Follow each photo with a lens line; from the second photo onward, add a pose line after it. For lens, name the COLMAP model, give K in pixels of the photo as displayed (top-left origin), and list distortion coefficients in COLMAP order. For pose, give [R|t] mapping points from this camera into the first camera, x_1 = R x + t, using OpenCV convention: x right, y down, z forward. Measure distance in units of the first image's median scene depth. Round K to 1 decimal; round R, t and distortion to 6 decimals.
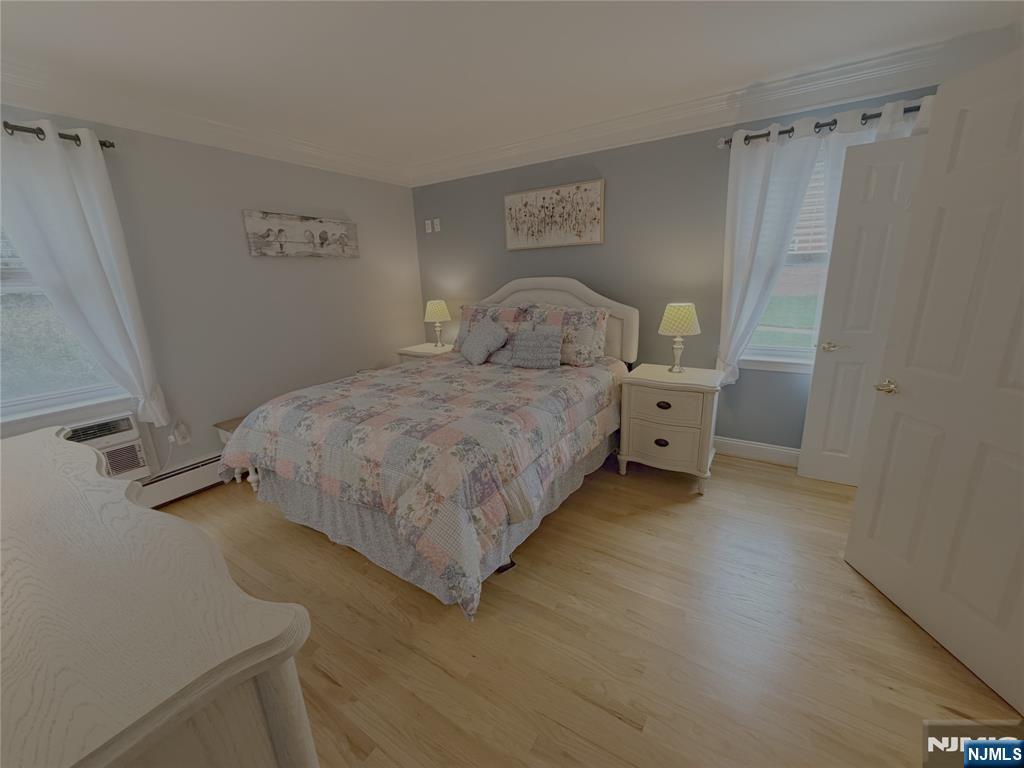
lens RADIAL K [[408.0, 0, 504.9], [0, 408.0, 382.2], [0, 0, 1]] dist [0.001491, -0.000329]
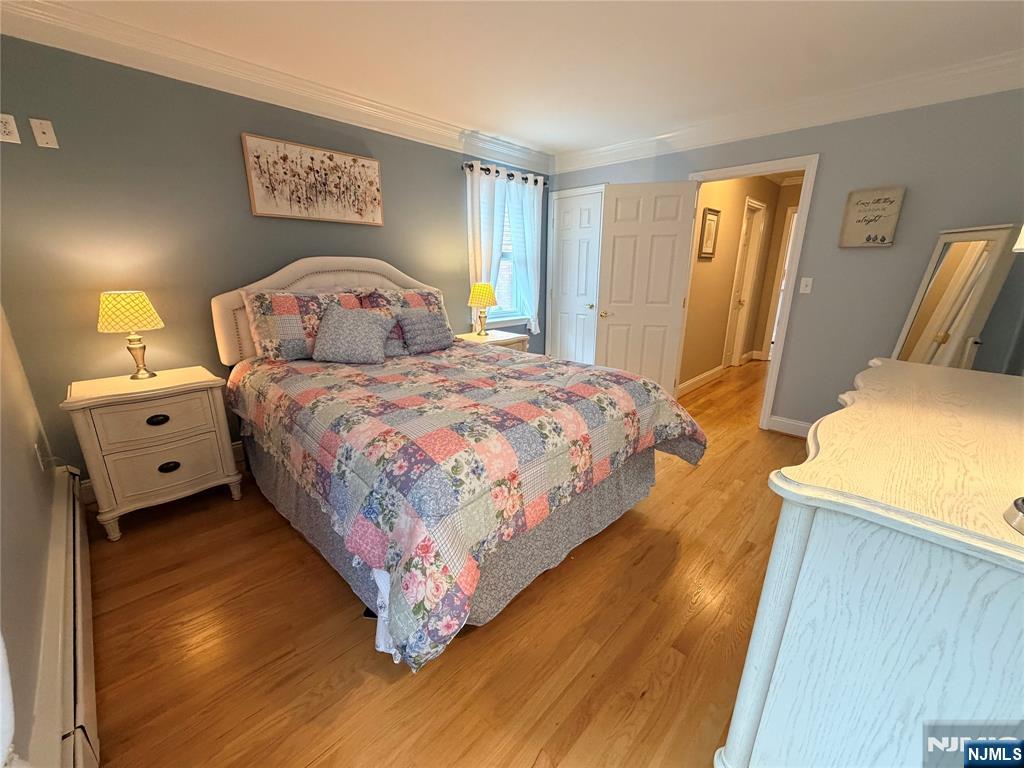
lens RADIAL K [[408.0, 0, 511.3], [0, 408.0, 386.4], [0, 0, 1]] dist [0.001491, -0.000329]
pose [[0.202336, -0.239584, 0.949558, -0.753067], [0.232530, 0.953637, 0.191065, -0.085068], [-0.951309, 0.182142, 0.248666, 0.533064]]
